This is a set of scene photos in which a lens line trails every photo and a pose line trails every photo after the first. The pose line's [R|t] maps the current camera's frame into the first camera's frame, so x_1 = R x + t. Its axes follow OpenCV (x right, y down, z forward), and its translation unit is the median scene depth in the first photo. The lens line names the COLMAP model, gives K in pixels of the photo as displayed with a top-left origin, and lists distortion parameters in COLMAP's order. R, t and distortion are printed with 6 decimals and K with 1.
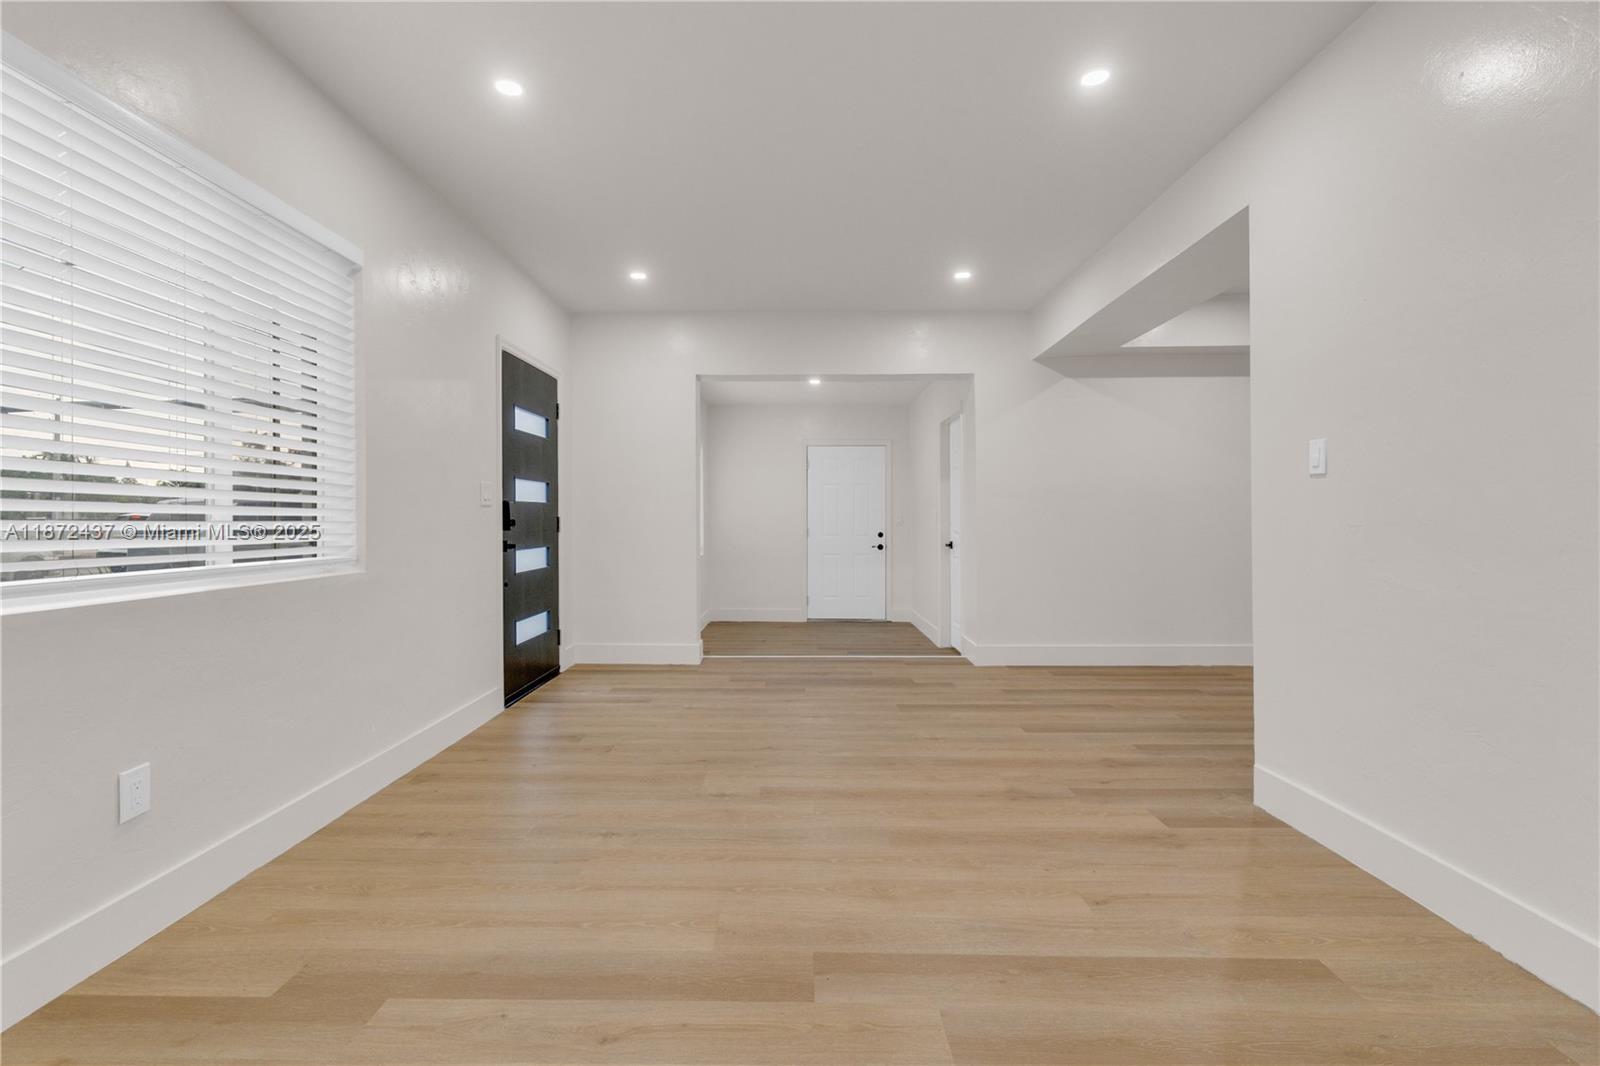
lens RADIAL K [[700.9, 0, 794.2], [0, 700.9, 521.3], [0, 0, 1]] dist [-0.000905, -0.000871]
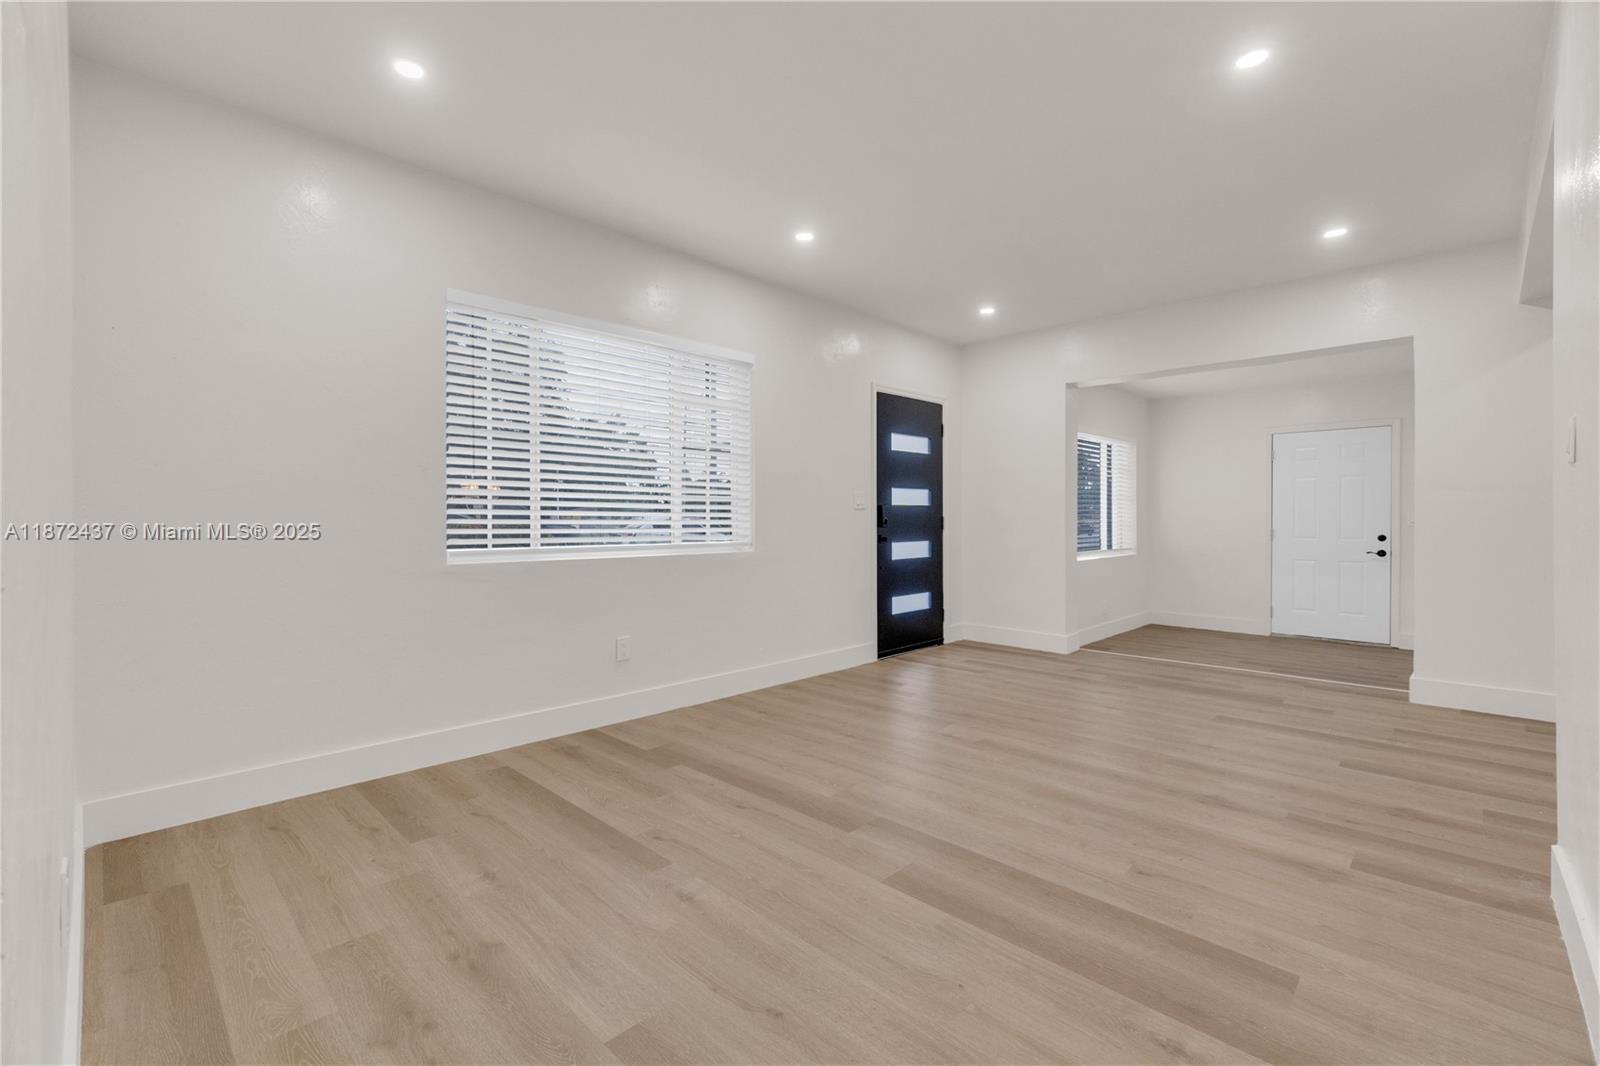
lens RADIAL K [[700.9, 0, 802.8], [0, 700.9, 531.1], [0, 0, 1]] dist [-0.000905, -0.000871]
pose [[0.730124, 0.014724, -0.683156, 0.551874], [-0.002744, 0.999823, 0.018617, -0.005360], [0.683310, -0.011718, 0.730035, -0.106759]]
